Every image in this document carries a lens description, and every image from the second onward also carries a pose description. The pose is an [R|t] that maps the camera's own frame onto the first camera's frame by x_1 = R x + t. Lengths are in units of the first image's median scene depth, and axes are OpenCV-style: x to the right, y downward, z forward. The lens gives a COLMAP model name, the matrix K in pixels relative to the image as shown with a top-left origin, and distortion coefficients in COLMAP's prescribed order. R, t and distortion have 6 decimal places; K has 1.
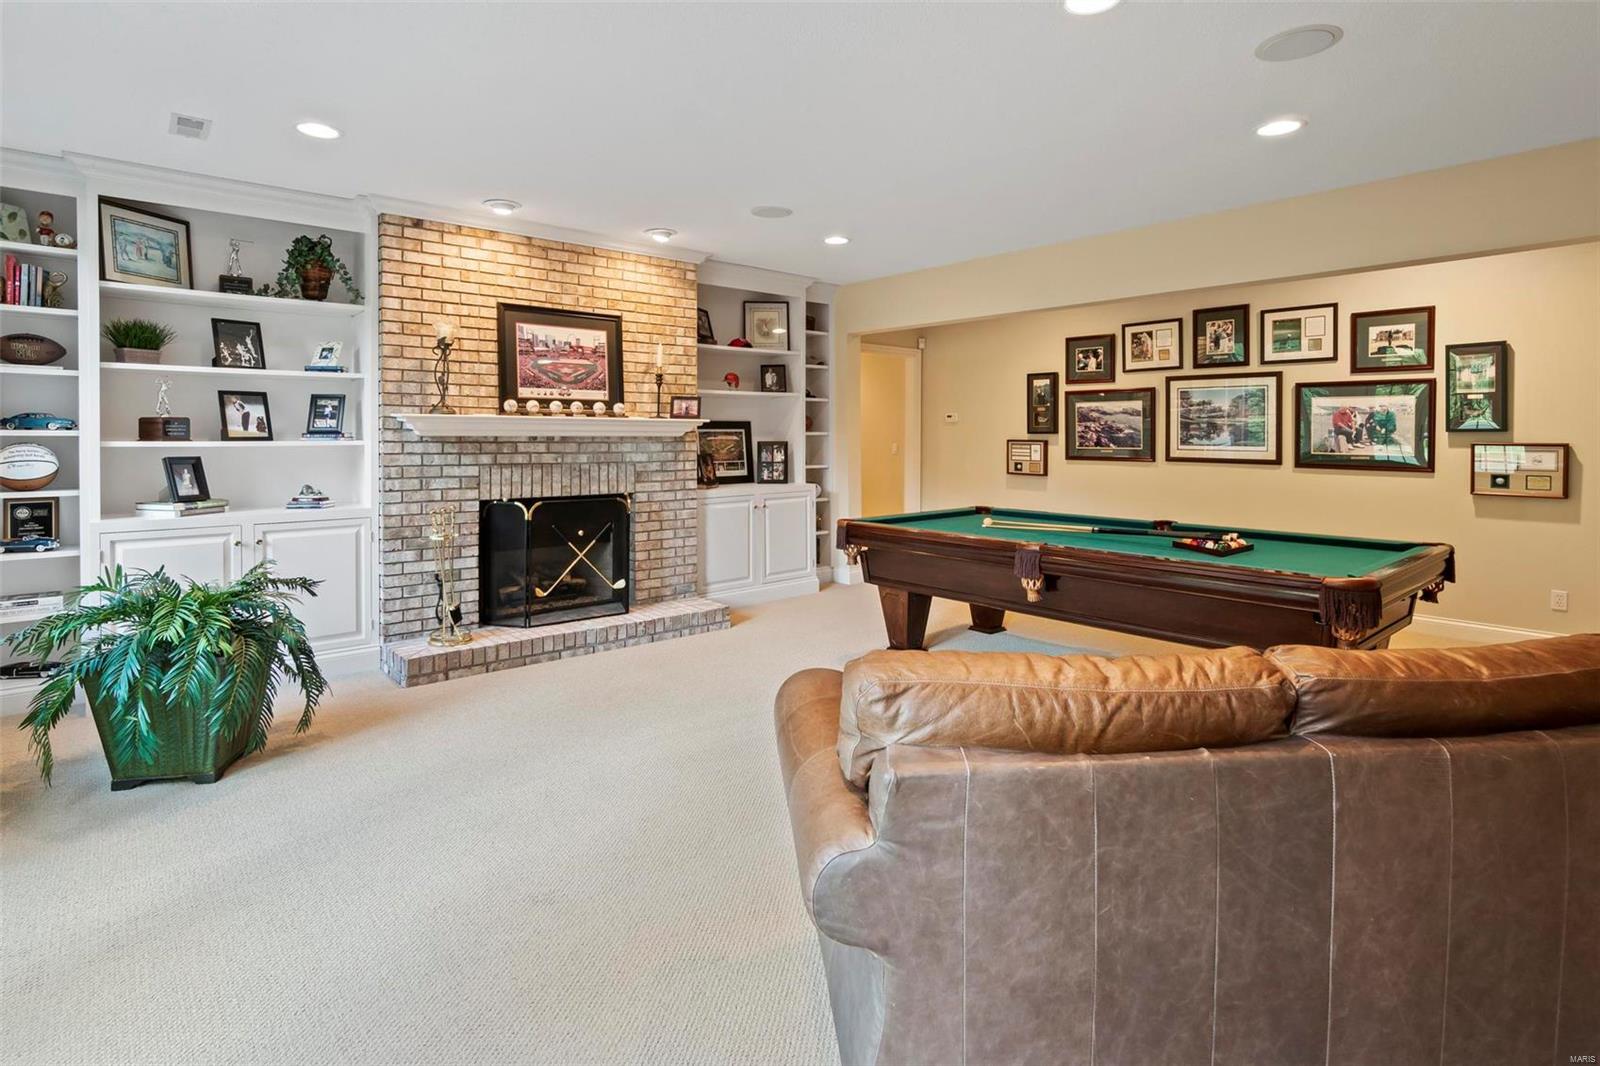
lens RADIAL K [[797.7, 0, 796.6], [0, 797.7, 417.0], [0, 0, 1]] dist [-0.009577, -0.000226]
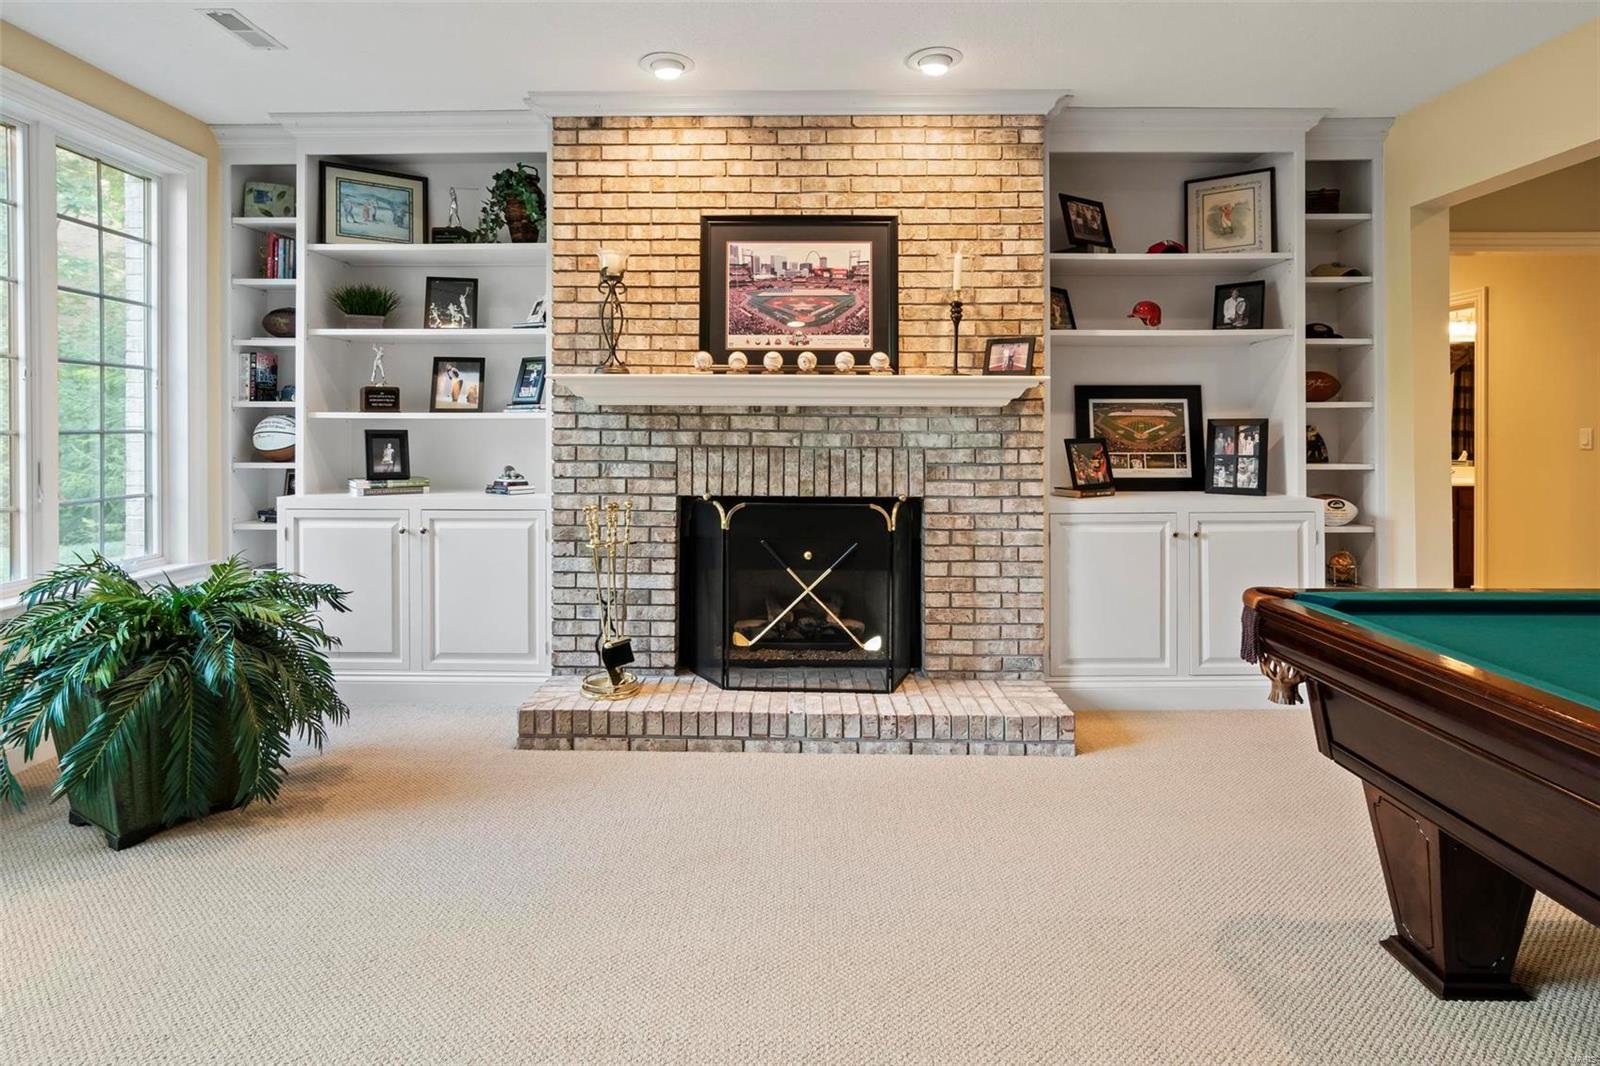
lens RADIAL K [[797.7, 0, 796.6], [0, 797.7, 417.0], [0, 0, 1]] dist [-0.009577, -0.000226]
pose [[0.747929, -0.008470, -0.663724, 0.149351], [0.013266, 0.999910, 0.002189, 0.032462], [0.663646, -0.010442, 0.747974, 0.514424]]
